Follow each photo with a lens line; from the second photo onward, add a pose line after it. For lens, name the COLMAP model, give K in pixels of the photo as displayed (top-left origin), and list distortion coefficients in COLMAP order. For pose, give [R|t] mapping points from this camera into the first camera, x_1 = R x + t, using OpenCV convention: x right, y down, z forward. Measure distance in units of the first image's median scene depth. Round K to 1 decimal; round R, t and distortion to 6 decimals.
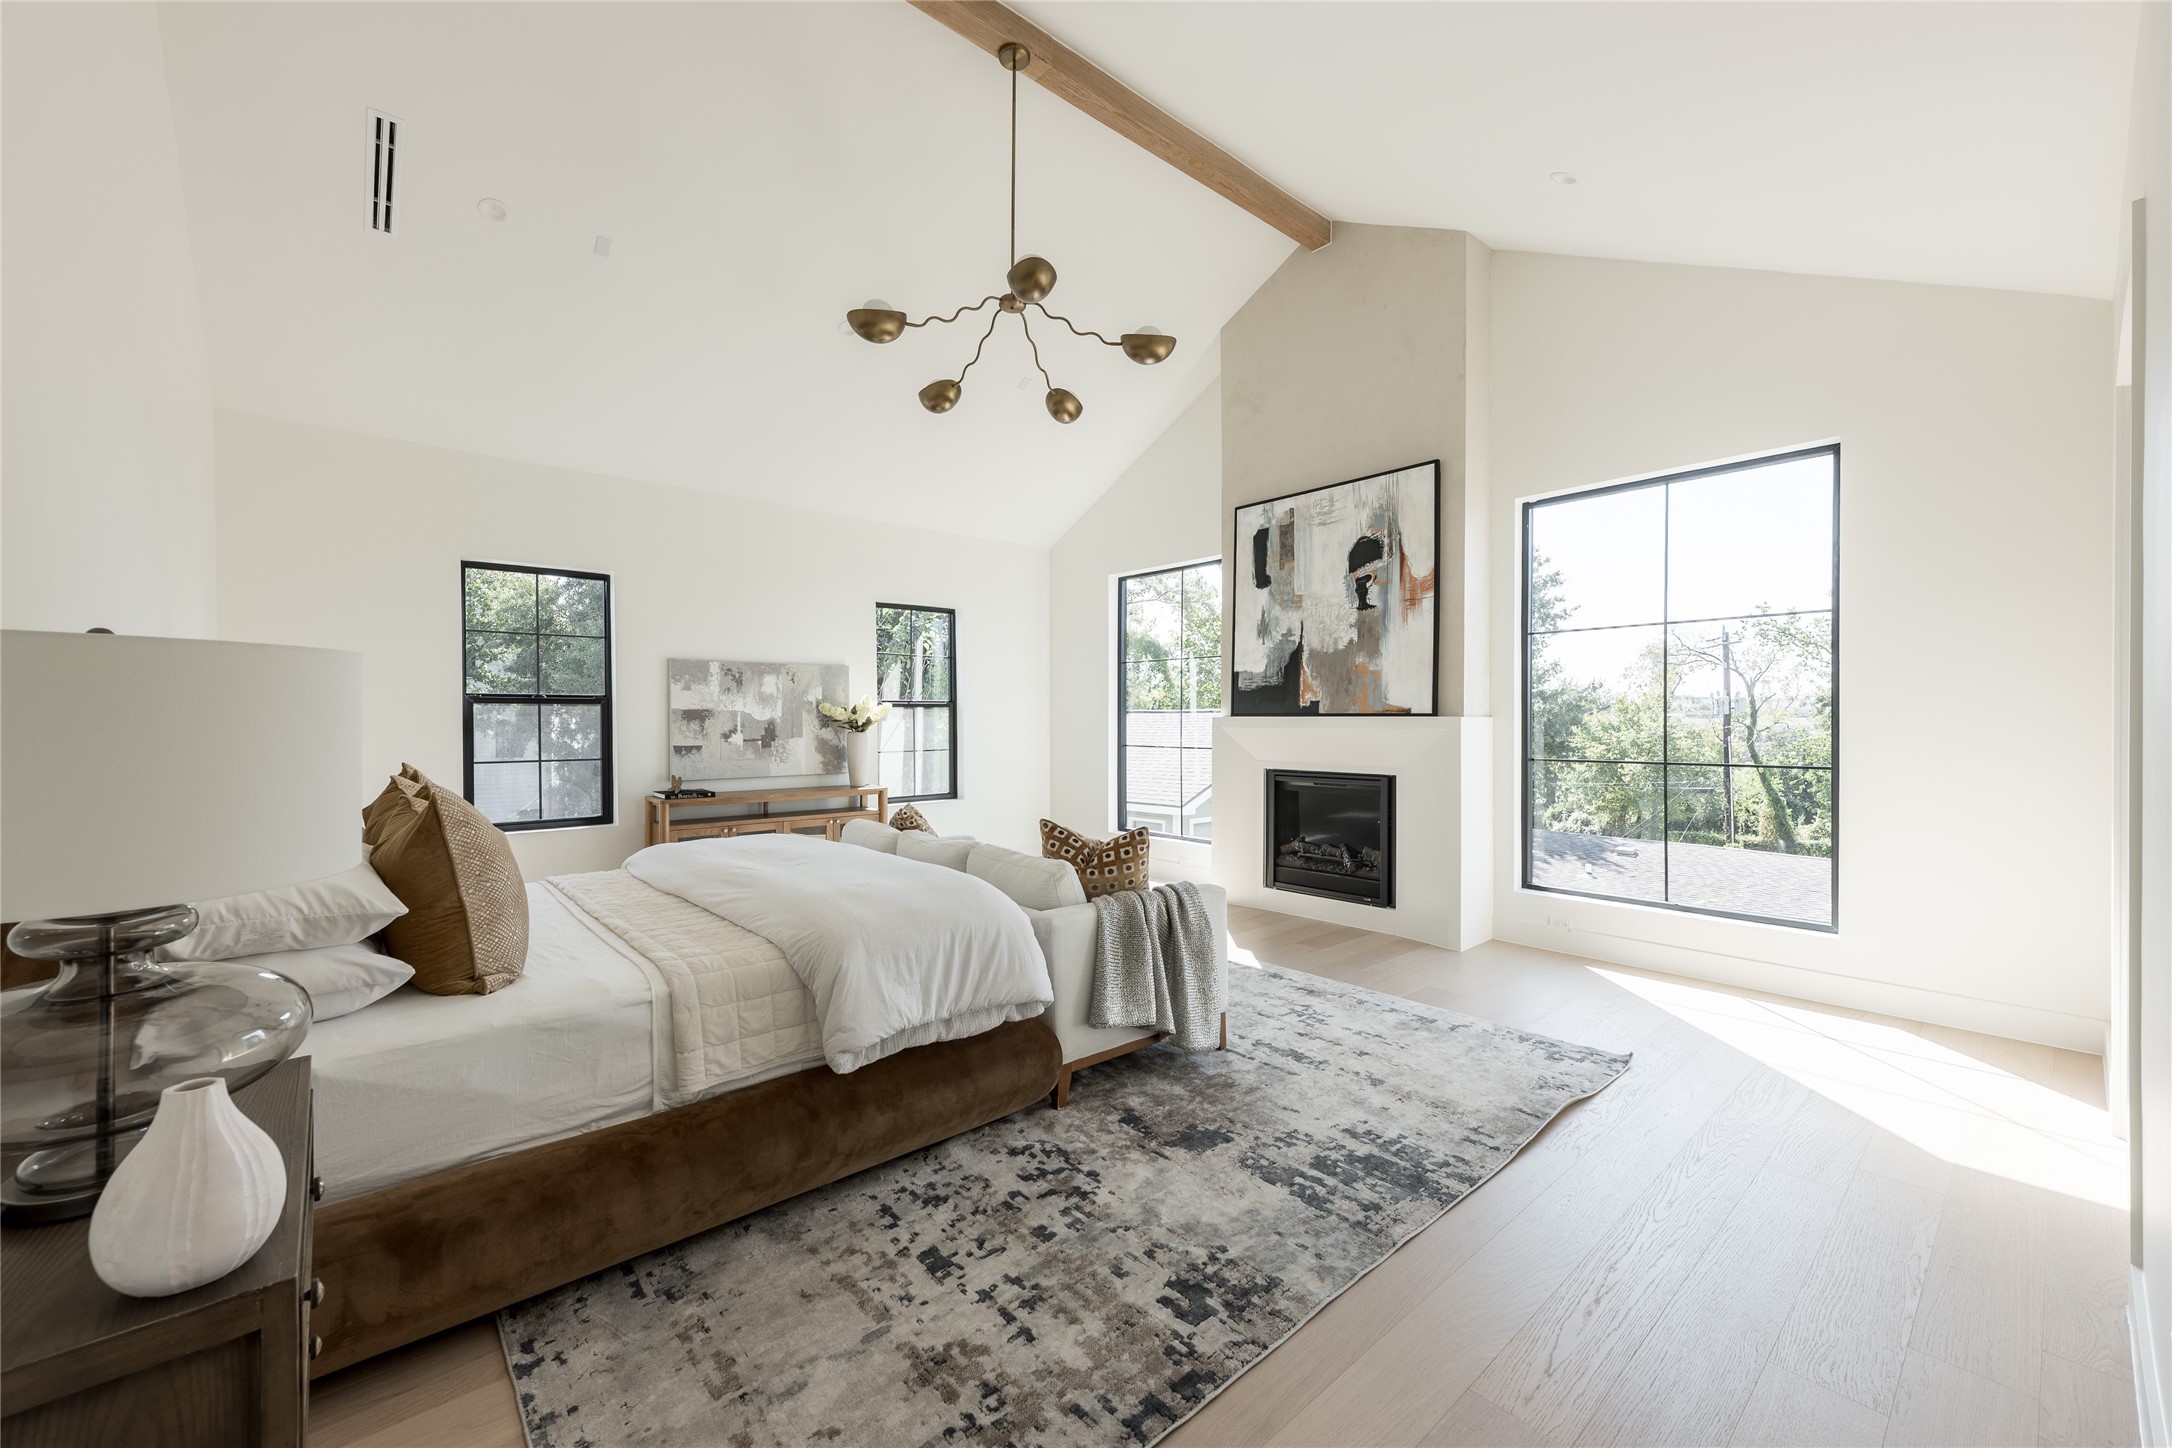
lens RADIAL K [[856.6, 0, 1092.0], [0, 856.6, 720.6], [0, 0, 1]] dist [0.000064, 0.001734]
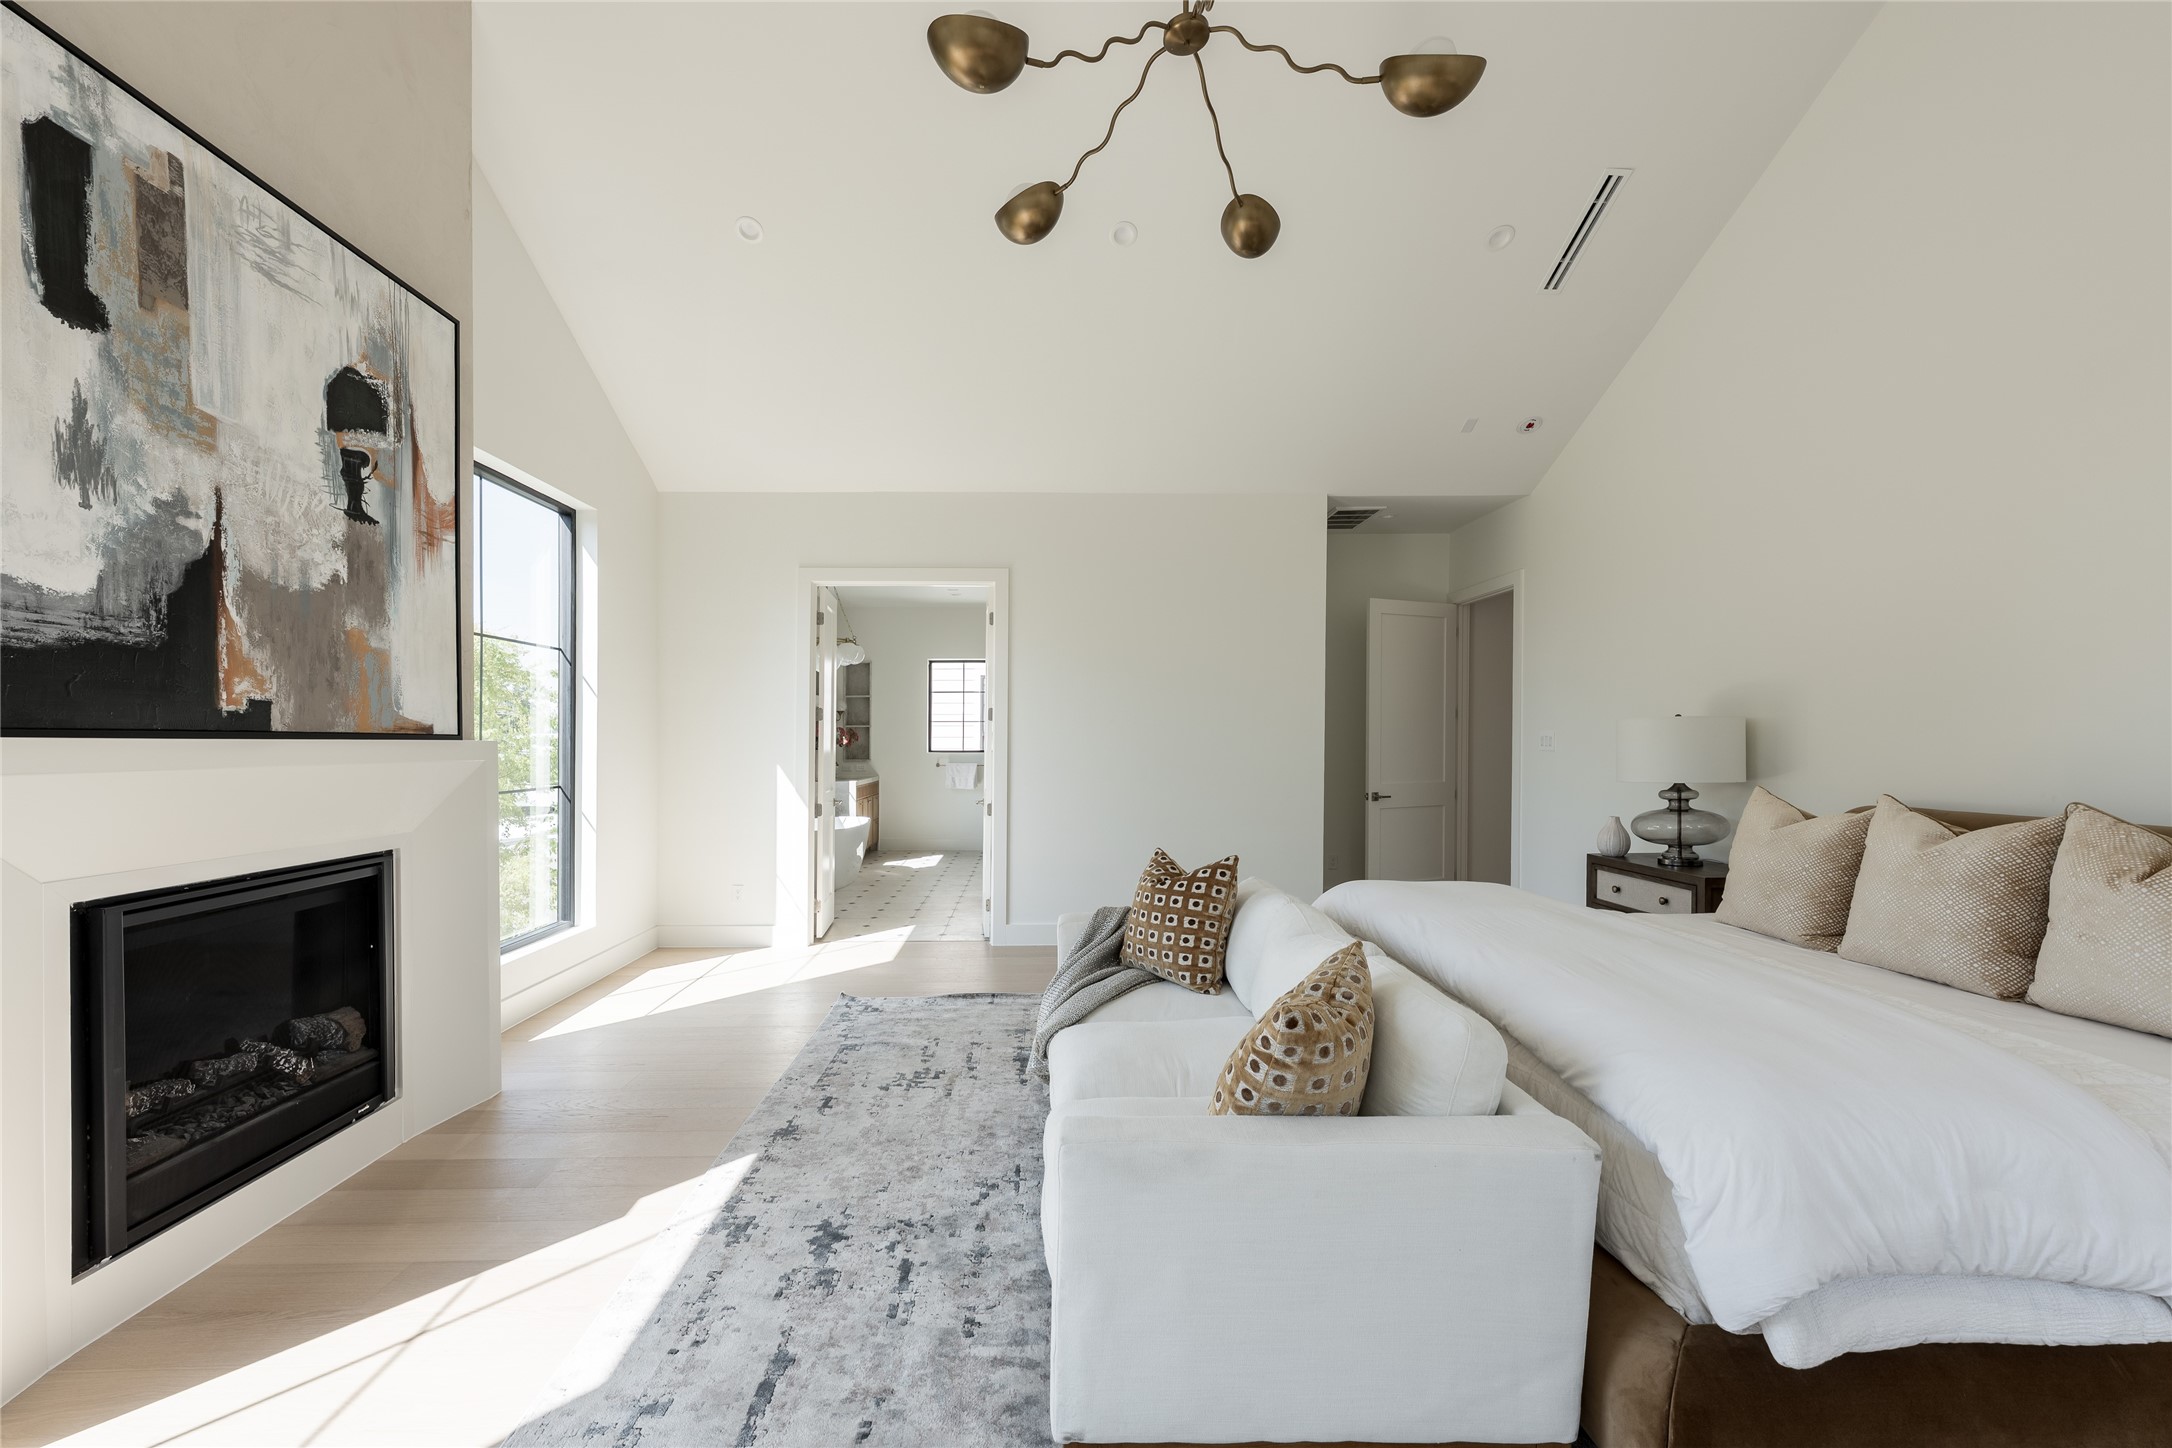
lens RADIAL K [[856.6, 0, 1091.0], [0, 856.6, 745.7], [0, 0, 1]] dist [0.000064, 0.001734]
pose [[-0.779725, -0.003545, 0.626112, -0.311435], [-0.000908, 0.999989, 0.004532, -0.003705], [-0.626121, 0.002966, -0.779720, 1.107972]]
